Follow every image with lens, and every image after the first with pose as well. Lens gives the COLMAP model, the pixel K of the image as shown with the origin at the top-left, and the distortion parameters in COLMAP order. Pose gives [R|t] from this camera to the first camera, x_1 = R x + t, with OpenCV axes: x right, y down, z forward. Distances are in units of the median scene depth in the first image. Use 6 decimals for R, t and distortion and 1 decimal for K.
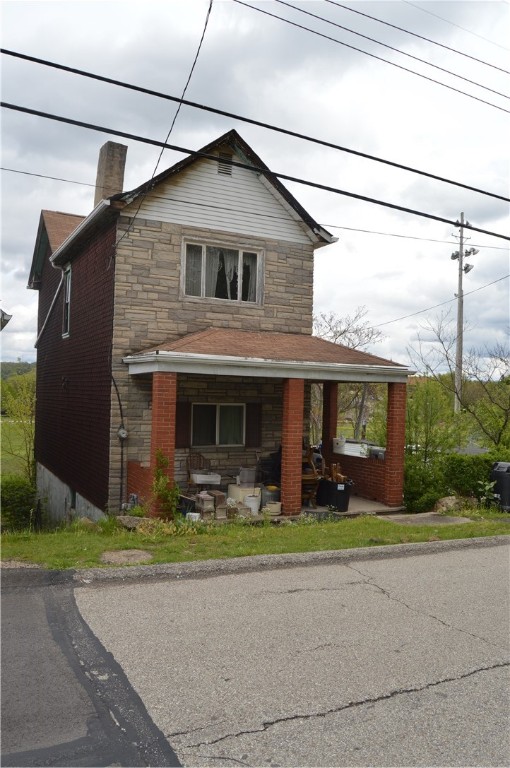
lens RADIAL K [[608.5, 0, 255.0], [0, 608.5, 384.0], [0, 0, 1]] dist [-0.098770, 0.049111]
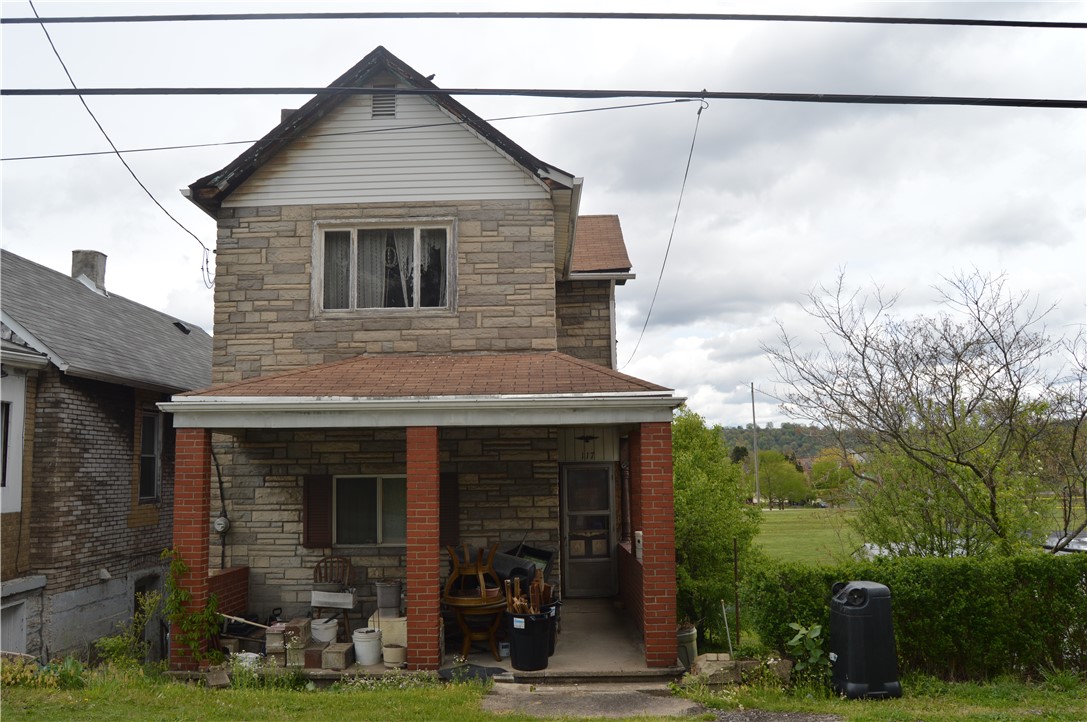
lens RADIAL K [[861.2, 0, 543.5], [0, 861.2, 361.0], [0, 0, 1]] dist [-0.098770, 0.049111]
pose [[0.881320, -0.099483, -0.461928, 0.508342], [0.047995, 0.991377, -0.121938, 0.031405], [0.470075, 0.085296, 0.878495, 0.308429]]
